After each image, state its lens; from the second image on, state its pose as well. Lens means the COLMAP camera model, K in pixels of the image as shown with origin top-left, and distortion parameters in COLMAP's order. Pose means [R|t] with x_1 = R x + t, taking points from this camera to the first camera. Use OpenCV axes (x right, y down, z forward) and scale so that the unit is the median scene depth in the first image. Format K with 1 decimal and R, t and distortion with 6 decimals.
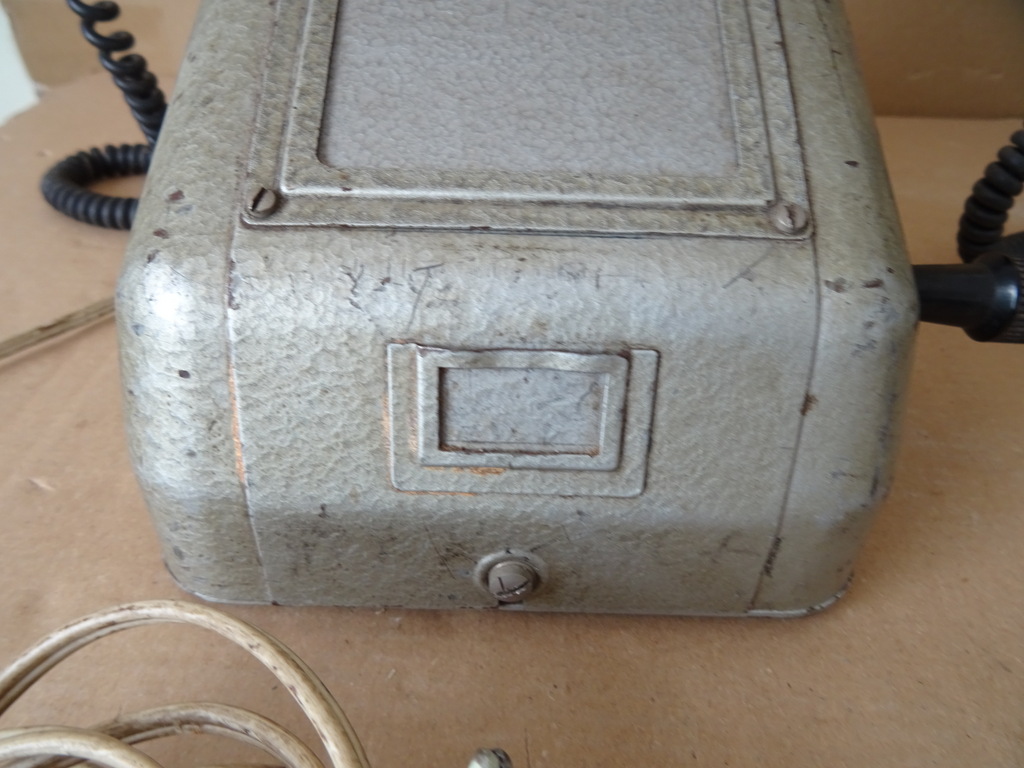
lens RADIAL K [[704.6, 0, 503.9], [0, 704.6, 401.3], [0, 0, 1]] dist [0.001434, -0.000014]
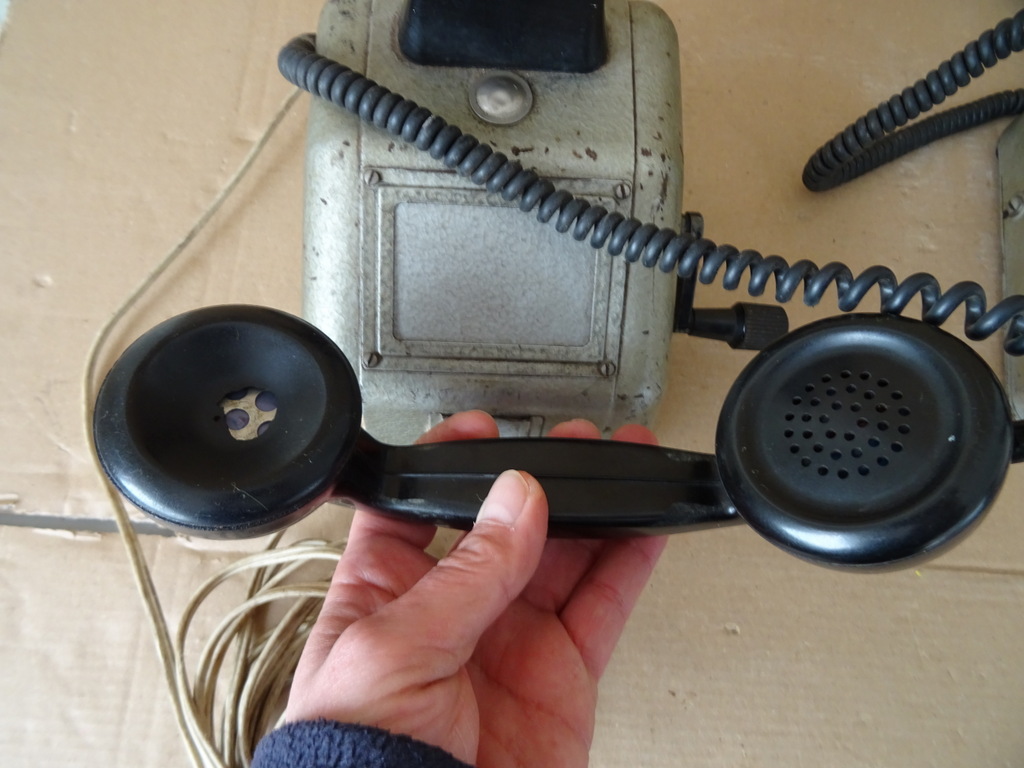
lens RADIAL K [[726.5, 0, 524.6], [0, 726.5, 379.5], [0, 0, 1]] dist [0.019201, -0.037952]
pose [[0.998571, 0.029084, 0.044838, 0.037915], [-0.049514, 0.819230, 0.571324, -1.476236], [-0.020116, -0.572728, 0.819499, -0.873083]]
